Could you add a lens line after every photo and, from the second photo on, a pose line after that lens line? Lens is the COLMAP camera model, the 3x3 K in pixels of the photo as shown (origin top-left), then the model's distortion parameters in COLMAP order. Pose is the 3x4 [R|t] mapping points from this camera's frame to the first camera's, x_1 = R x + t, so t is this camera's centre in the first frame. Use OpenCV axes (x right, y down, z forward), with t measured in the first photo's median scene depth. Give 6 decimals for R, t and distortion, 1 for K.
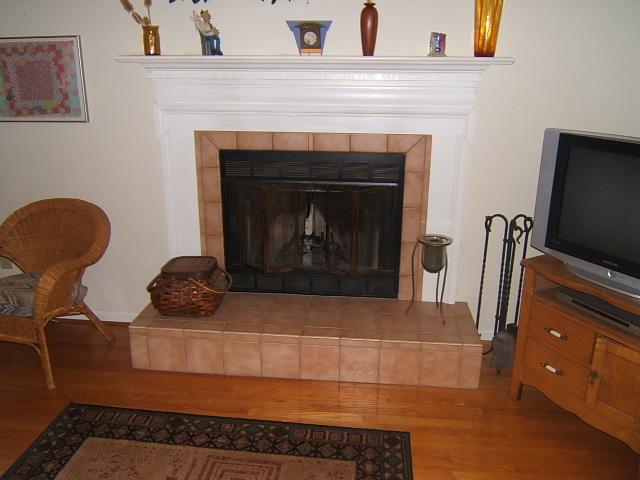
lens RADIAL K [[554.1, 0, 319.4], [0, 554.1, 235.9], [0, 0, 1]] dist [-0.040579, -0.014344]
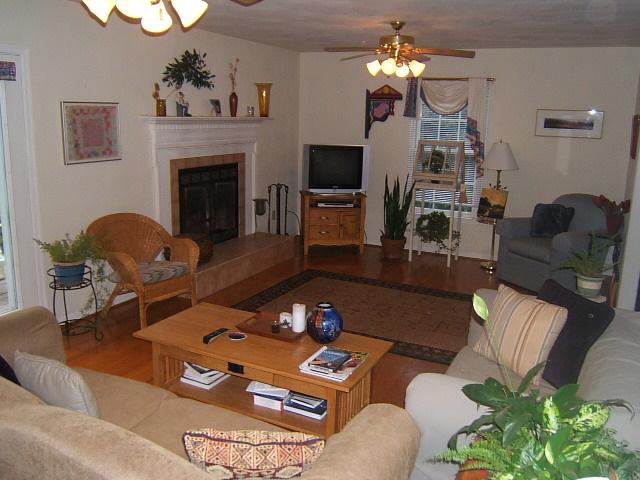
lens RADIAL K [[554.1, 0, 319.4], [0, 554.1, 235.9], [0, 0, 1]] dist [-0.040579, -0.014344]
pose [[0.347142, -0.199007, 0.916454, -1.683981], [0.264559, 0.958316, 0.107885, -0.029378], [-0.899723, 0.205005, 0.385321, -0.013841]]
